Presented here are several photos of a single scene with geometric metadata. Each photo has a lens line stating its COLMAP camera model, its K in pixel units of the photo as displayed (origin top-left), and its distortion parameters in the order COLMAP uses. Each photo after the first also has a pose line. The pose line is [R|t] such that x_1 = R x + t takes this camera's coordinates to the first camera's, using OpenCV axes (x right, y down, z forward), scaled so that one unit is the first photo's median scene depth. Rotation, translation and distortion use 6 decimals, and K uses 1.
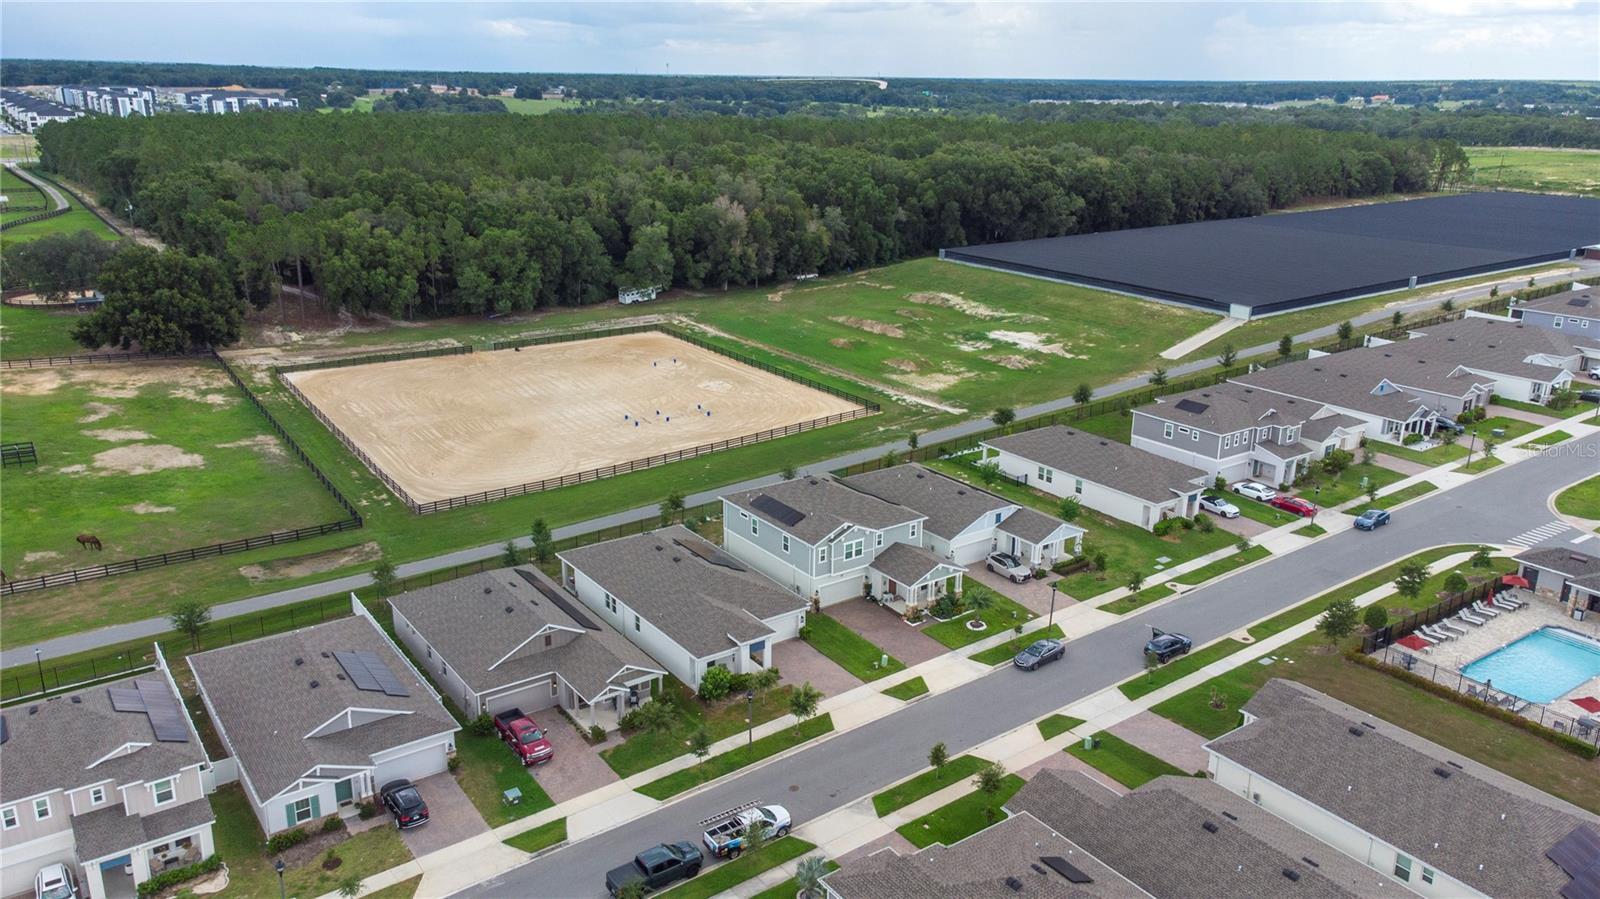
lens RADIAL K [[1183.2, 0, 800.0], [0, 1183.2, 449.5], [0, 0, 1]] dist [0.032163, -0.000411]
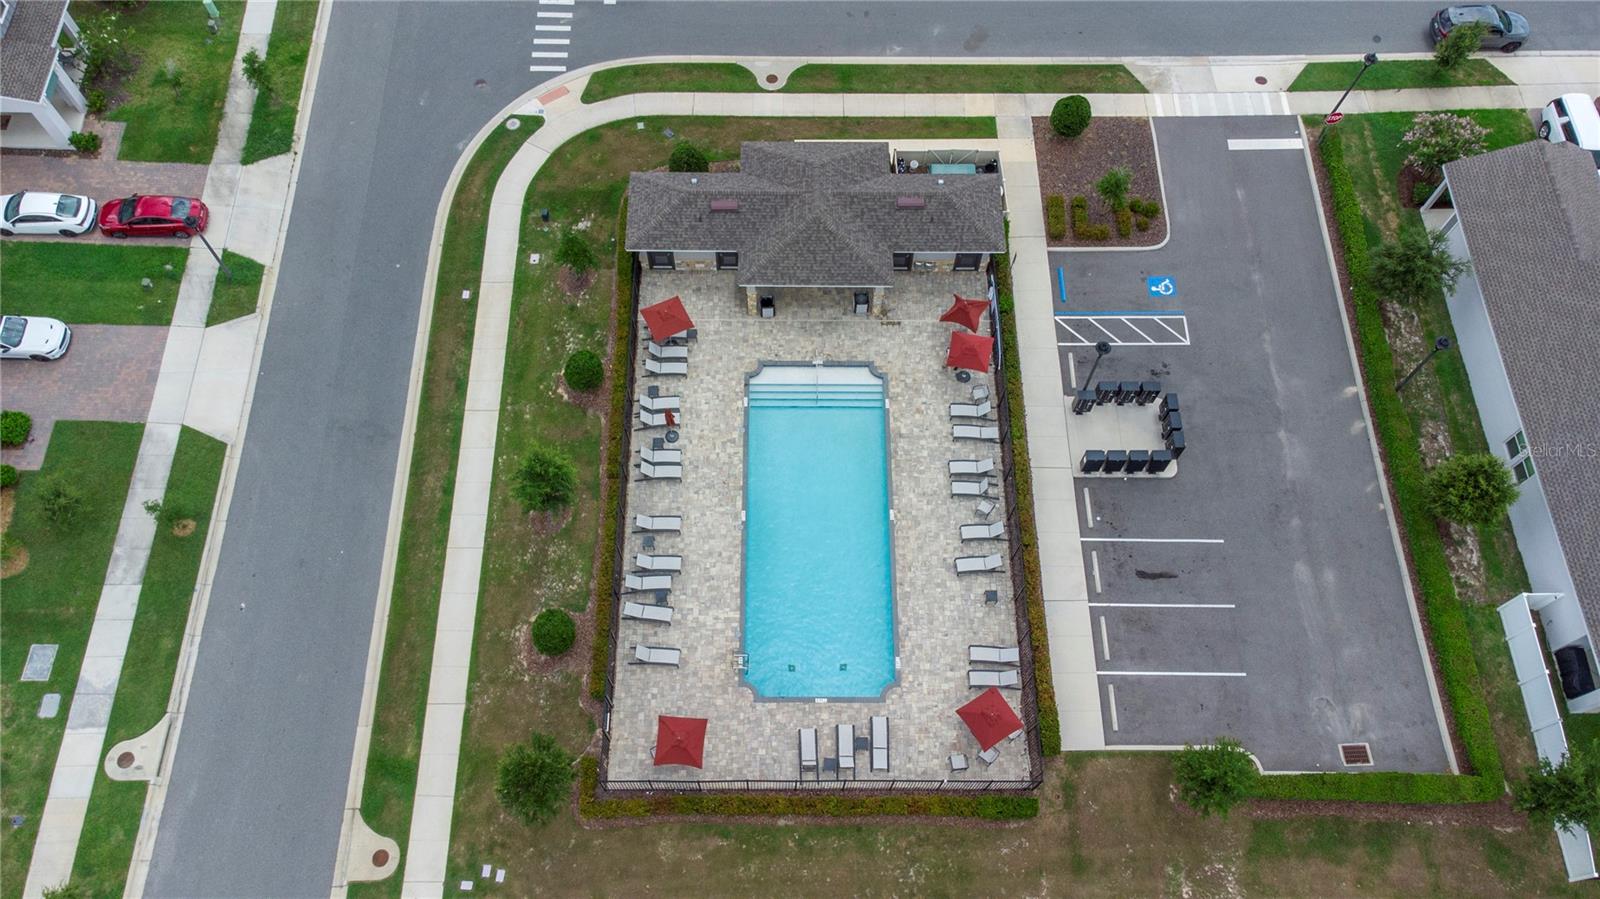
lens RADIAL K [[1216.5, 0, 800.0], [0, 1216.5, 449.5], [0, 0, 1]] dist [0.001475, 0.113145]
pose [[0.583787, -0.733260, 0.348602, 0.225407], [0.243211, 0.567582, 0.786574, -0.140020], [-0.774624, -0.374408, 0.509683, 0.370149]]
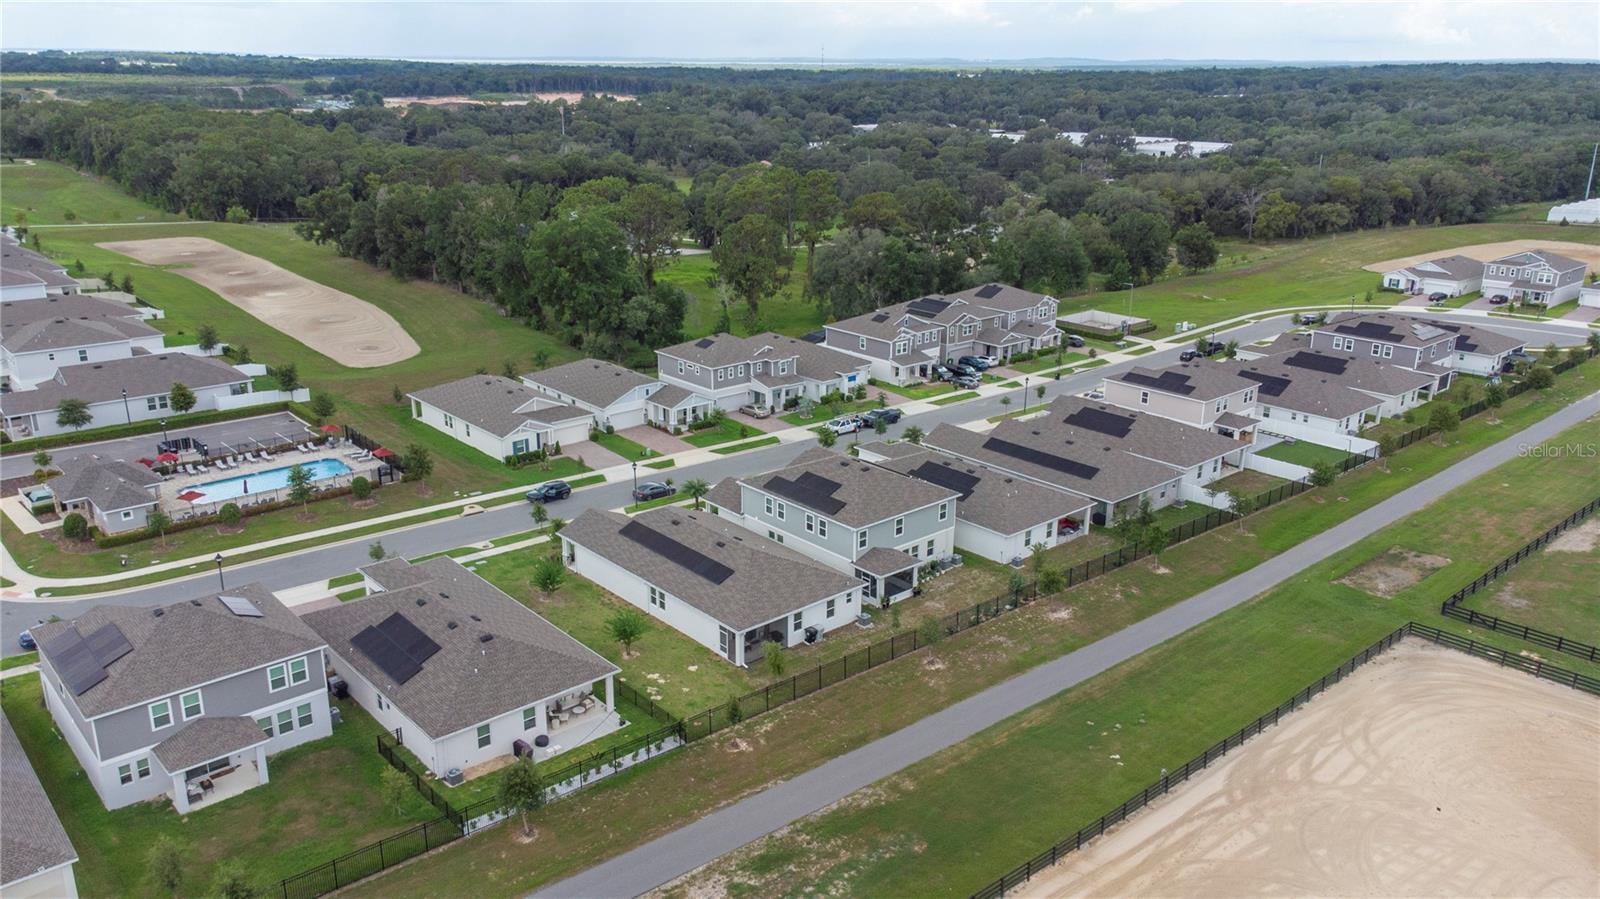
lens RADIAL K [[1216.5, 0, 800.0], [0, 1216.5, 449.5], [0, 0, 1]] dist [0.001475, 0.113145]
pose [[-0.994764, 0.009336, -0.101769, 0.093993], [-0.051485, 0.814435, 0.577966, -0.319313], [0.088280, 0.580180, -0.809690, 1.051741]]
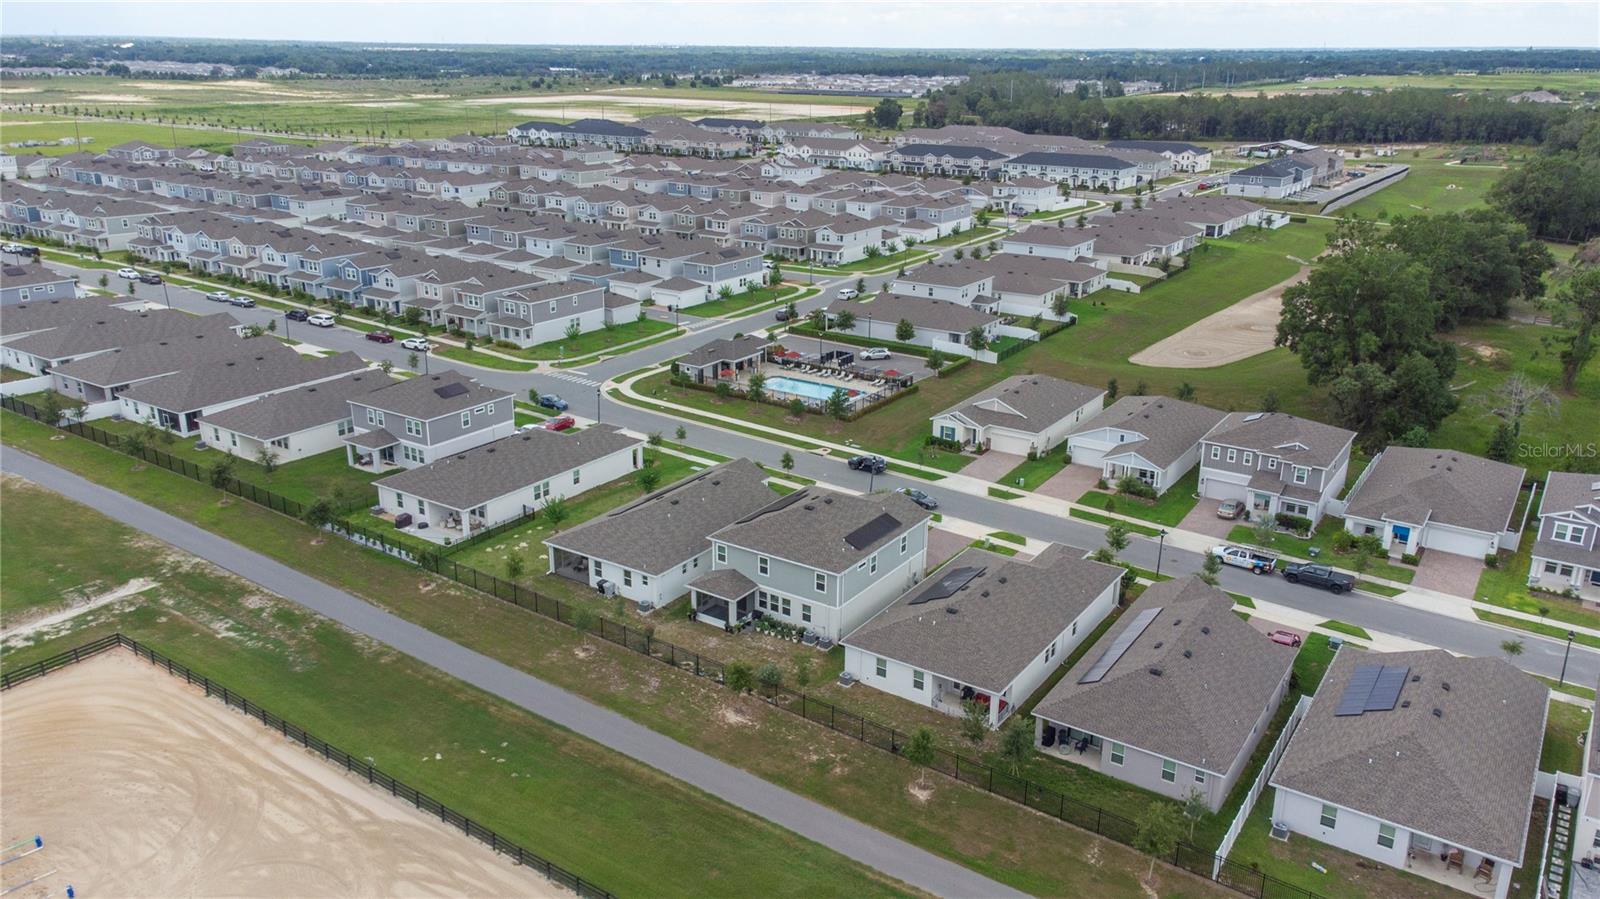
lens RADIAL K [[1190.0, 0, 800.0], [0, 1190.0, 449.5], [0, 0, 1]] dist [0.006257, 0.054894]
pose [[-0.339993, -0.318341, 0.884909, -0.454987], [0.272564, 0.867220, 0.416700, -0.230817], [-0.900063, 0.382869, -0.208080, 0.704230]]
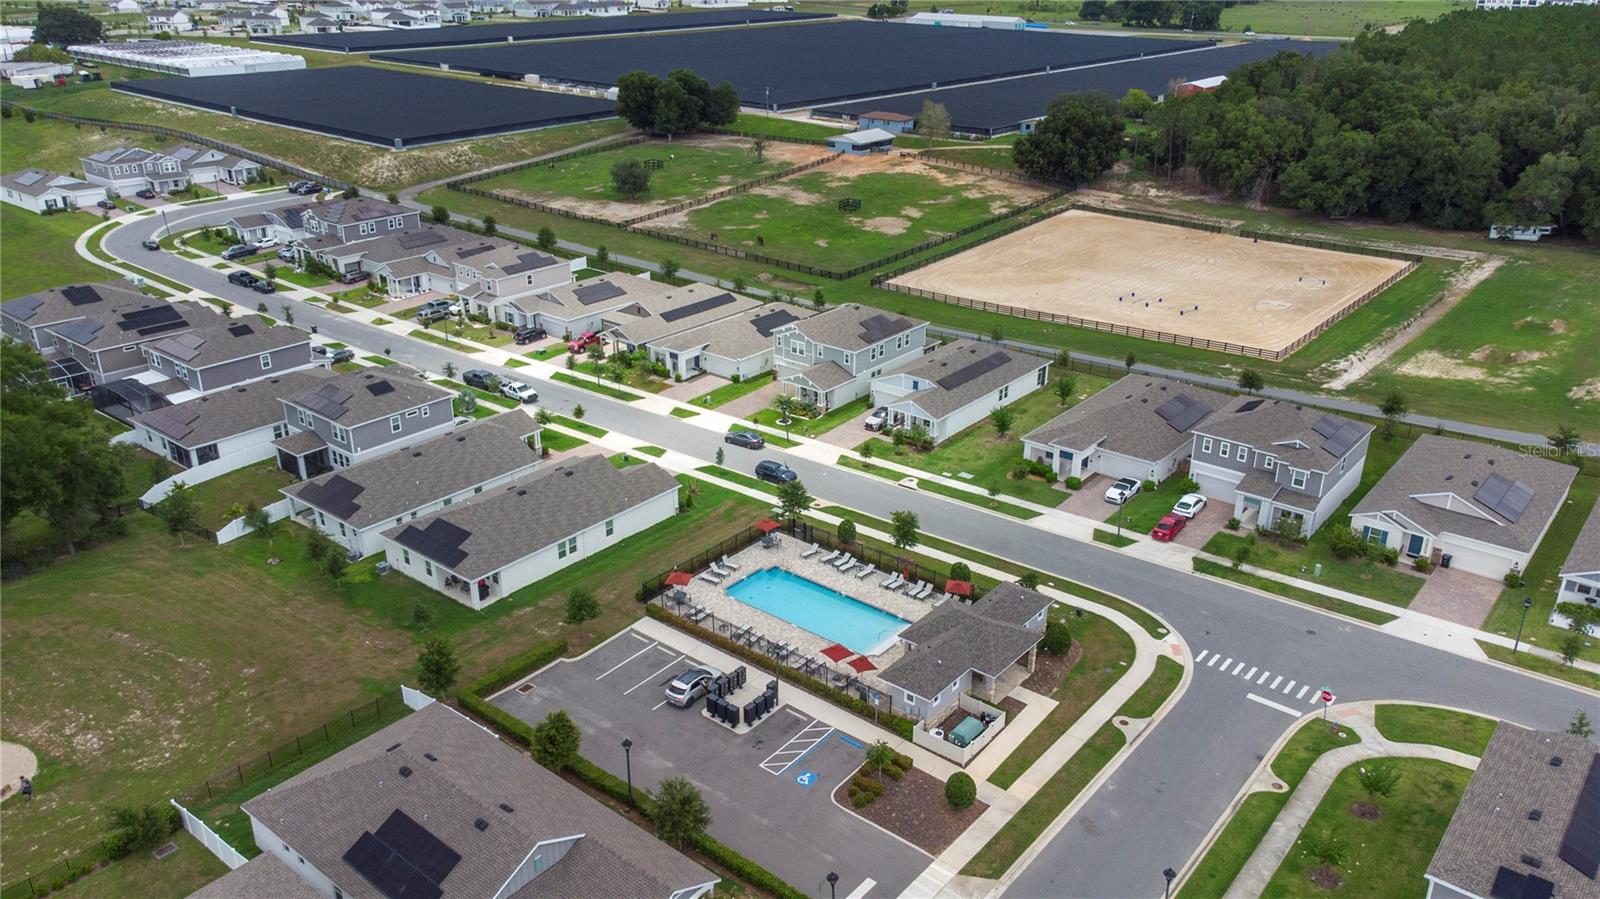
lens RADIAL K [[1190.0, 0, 800.0], [0, 1190.0, 449.5], [0, 0, 1]] dist [0.006257, 0.054894]
pose [[0.258749, 0.371569, -0.891620, 0.733771], [-0.291385, 0.910080, 0.294702, -0.118698], [0.920947, 0.183551, 0.343752, 0.310774]]
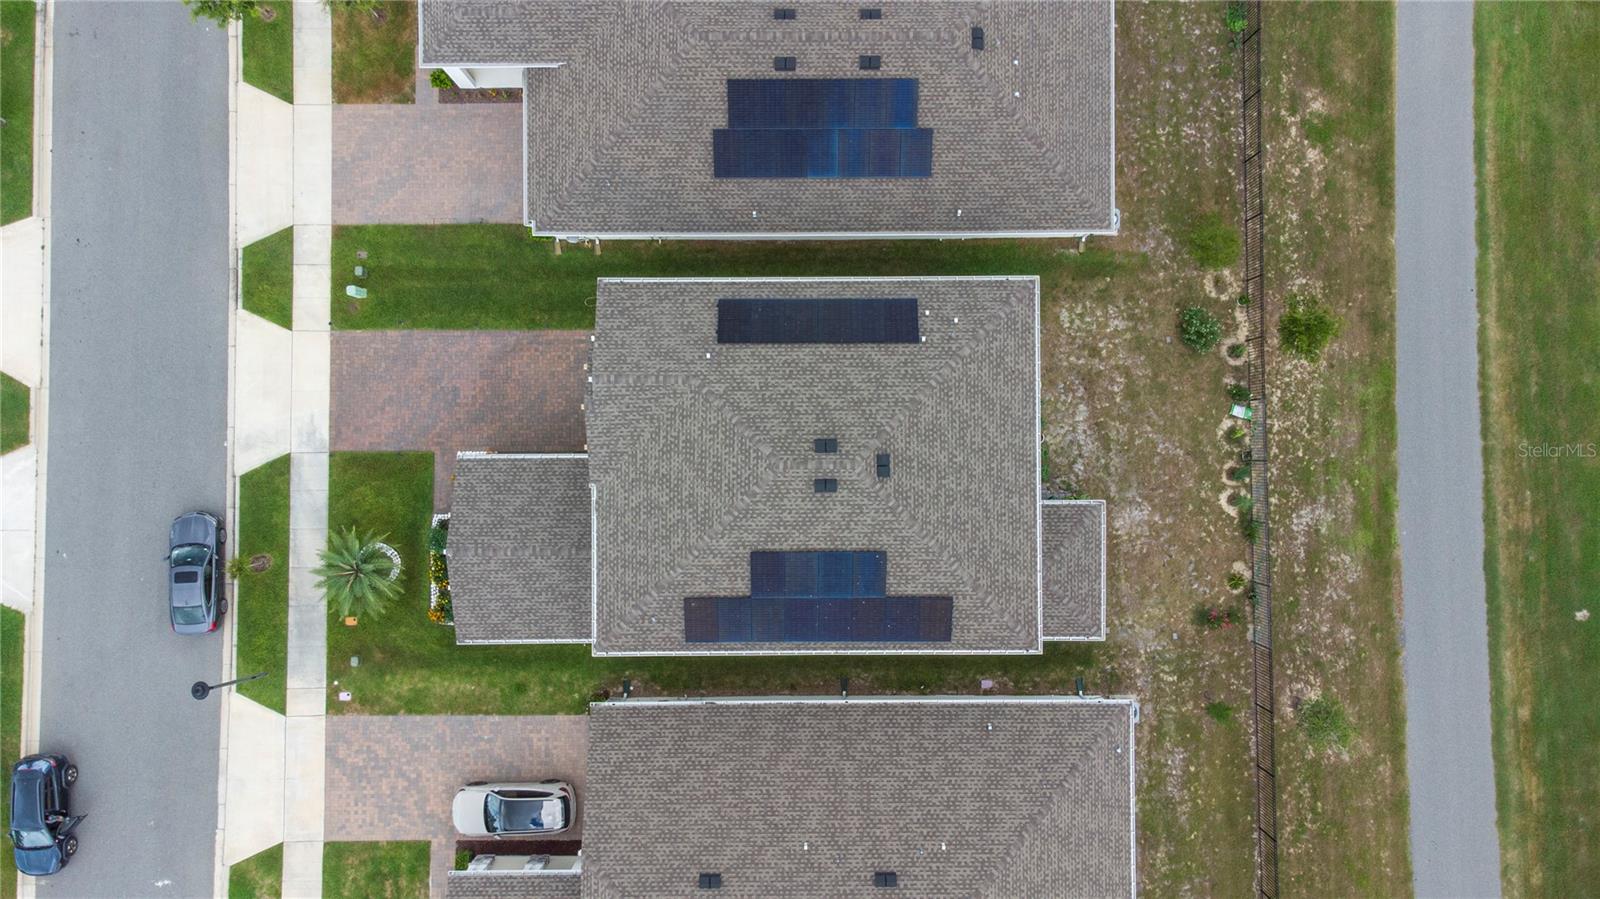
lens RADIAL K [[1190.0, 0, 800.0], [0, 1190.0, 449.5], [0, 0, 1]] dist [0.006257, 0.054894]
pose [[-0.578438, 0.815293, -0.026589, 0.015832], [-0.253346, -0.148571, 0.955899, -0.182039], [0.775387, 0.559664, 0.292491, 0.528407]]
